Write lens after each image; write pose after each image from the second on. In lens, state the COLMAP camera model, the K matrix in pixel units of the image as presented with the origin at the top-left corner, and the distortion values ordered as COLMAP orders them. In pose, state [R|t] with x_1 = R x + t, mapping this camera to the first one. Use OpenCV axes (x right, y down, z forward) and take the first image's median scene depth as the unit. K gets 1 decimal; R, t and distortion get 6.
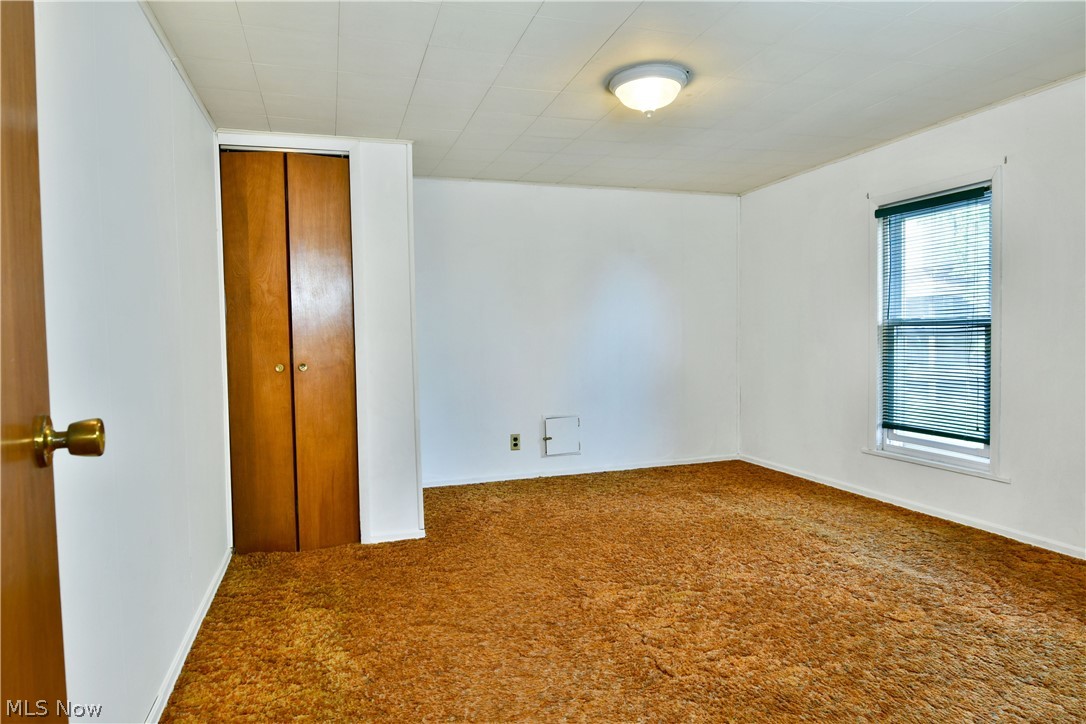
lens RADIAL K [[676.5, 0, 533.0], [0, 676.5, 359.1], [0, 0, 1]] dist [-0.009352, -0.006552]
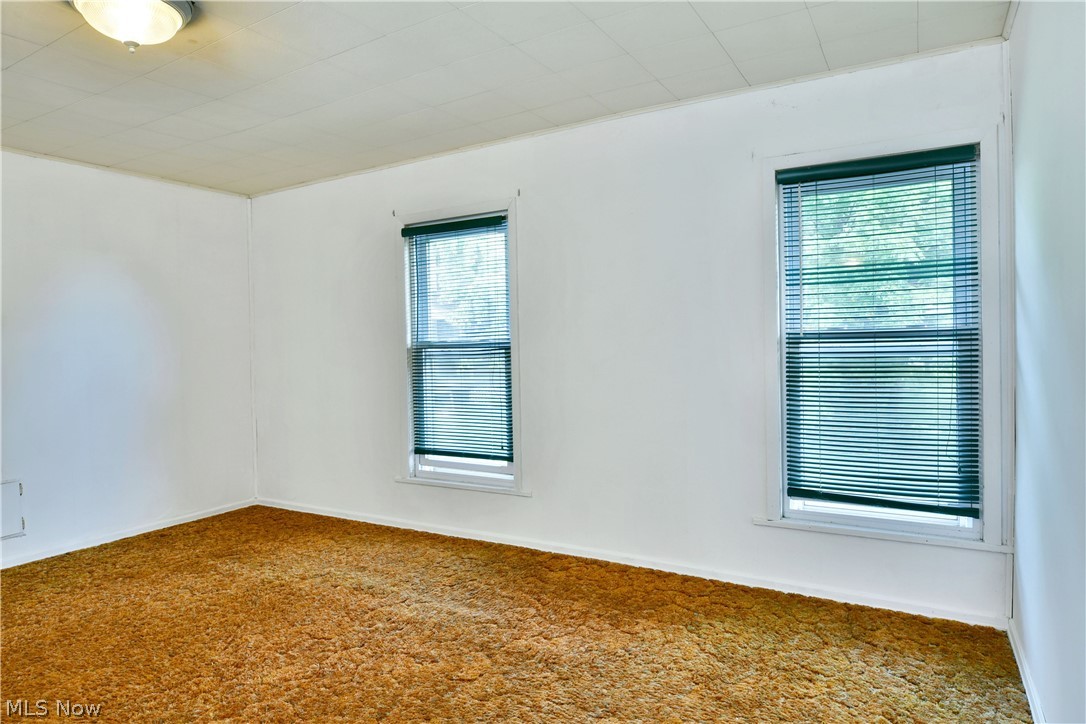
lens RADIAL K [[676.5, 0, 550.4], [0, 676.5, 356.7], [0, 0, 1]] dist [-0.009352, -0.006552]
pose [[0.744677, -0.015327, 0.667249, 0.022461], [0.036361, 0.999183, -0.017629, -0.015607], [-0.666434, 0.037389, 0.744626, 0.172066]]
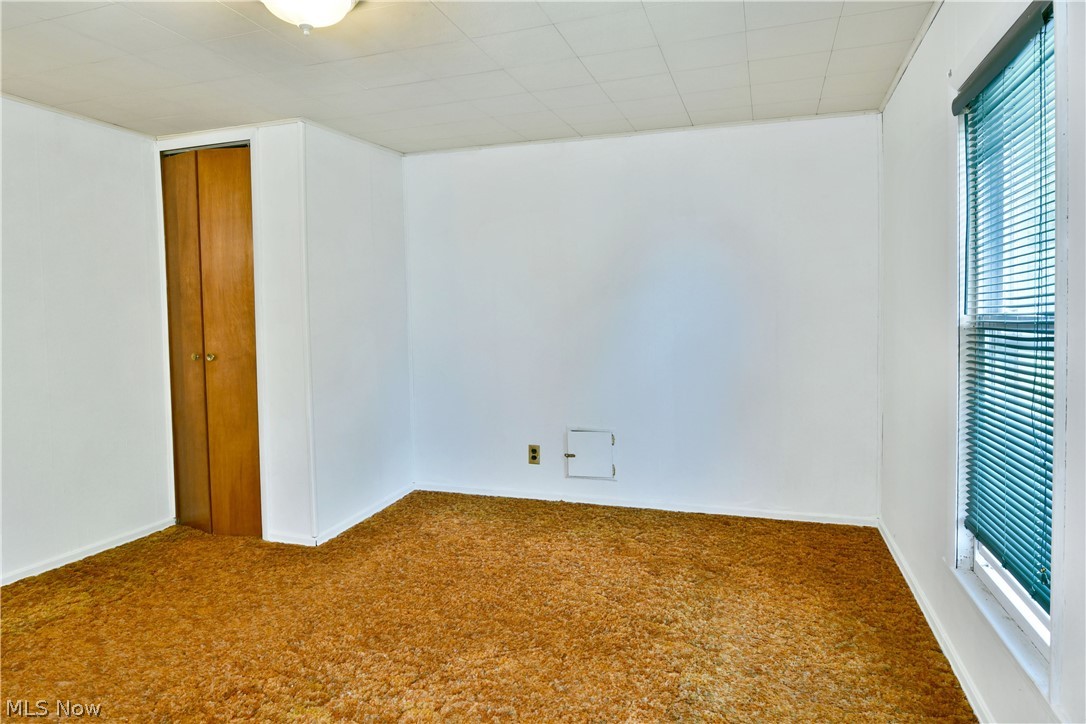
lens RADIAL K [[676.5, 0, 560.1], [0, 676.5, 342.5], [0, 0, 1]] dist [-0.009352, -0.006552]
pose [[0.799356, 0.037691, -0.599675, 0.677963], [-0.030341, 0.999289, 0.022363, -0.047768], [0.600092, 0.000318, 0.799931, 0.483380]]
